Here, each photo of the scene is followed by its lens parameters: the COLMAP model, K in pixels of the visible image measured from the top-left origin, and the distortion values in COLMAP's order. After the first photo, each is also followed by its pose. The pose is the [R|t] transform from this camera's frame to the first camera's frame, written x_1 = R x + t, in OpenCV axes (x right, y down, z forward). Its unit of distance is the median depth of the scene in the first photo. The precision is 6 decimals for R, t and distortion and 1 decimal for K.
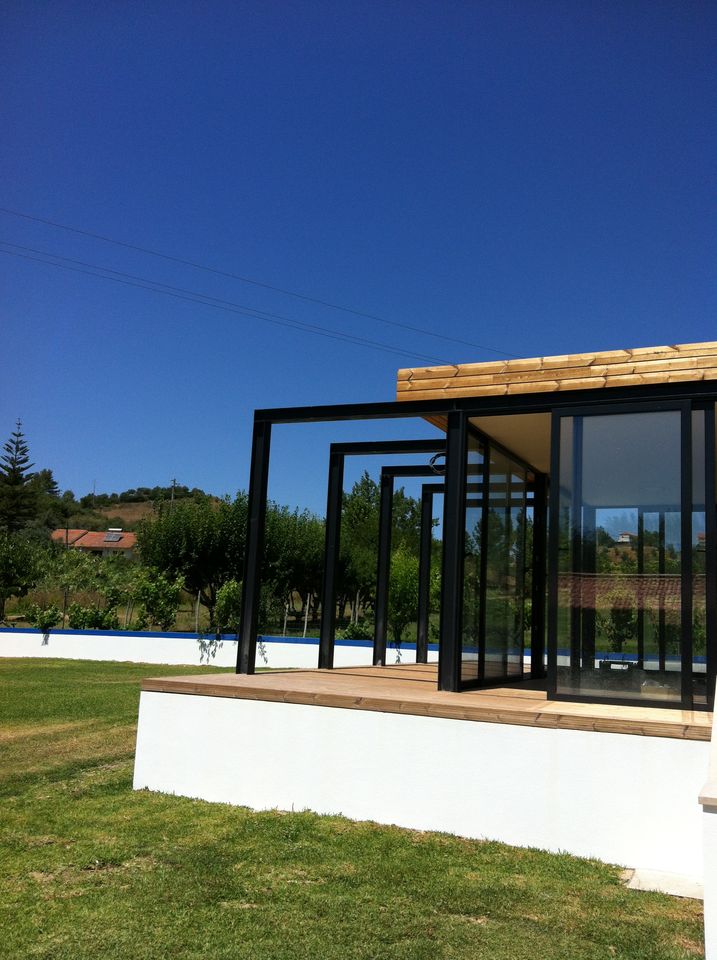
lens RADIAL K [[911.3, 0, 339.3], [0, 911.3, 480.9], [0, 0, 1]] dist [0.076262, -0.300871]
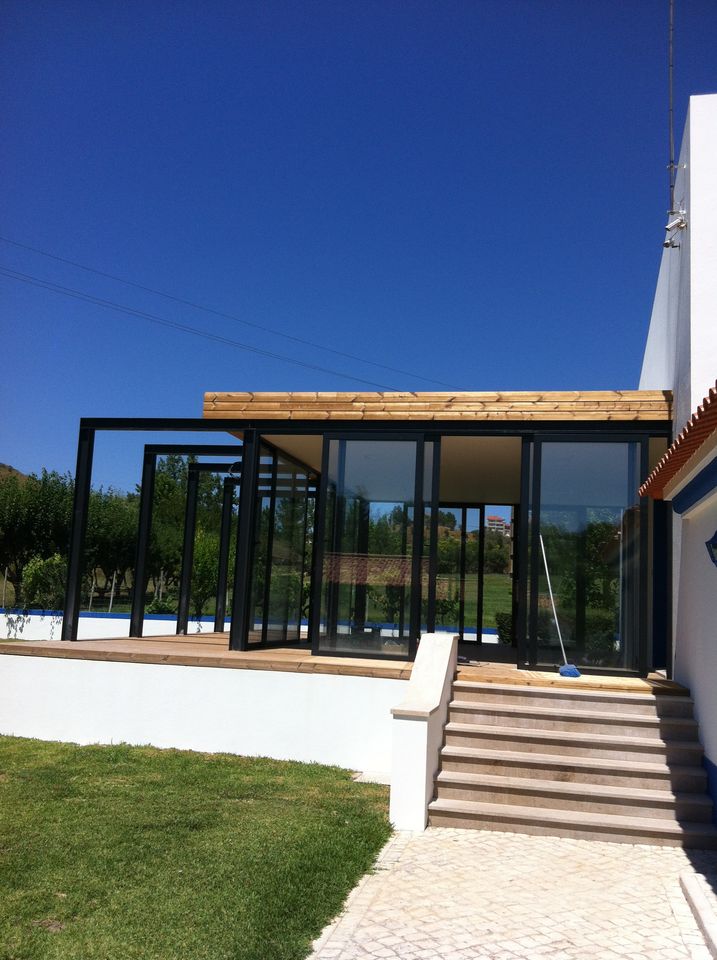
lens RADIAL K [[911.3, 0, 339.3], [0, 911.3, 480.9], [0, 0, 1]] dist [0.076262, -0.300871]
pose [[0.977296, 0.025024, 0.210396, -0.015664], [-0.030607, 0.999259, 0.023318, -0.042034], [-0.209656, -0.029228, 0.977338, -0.269646]]
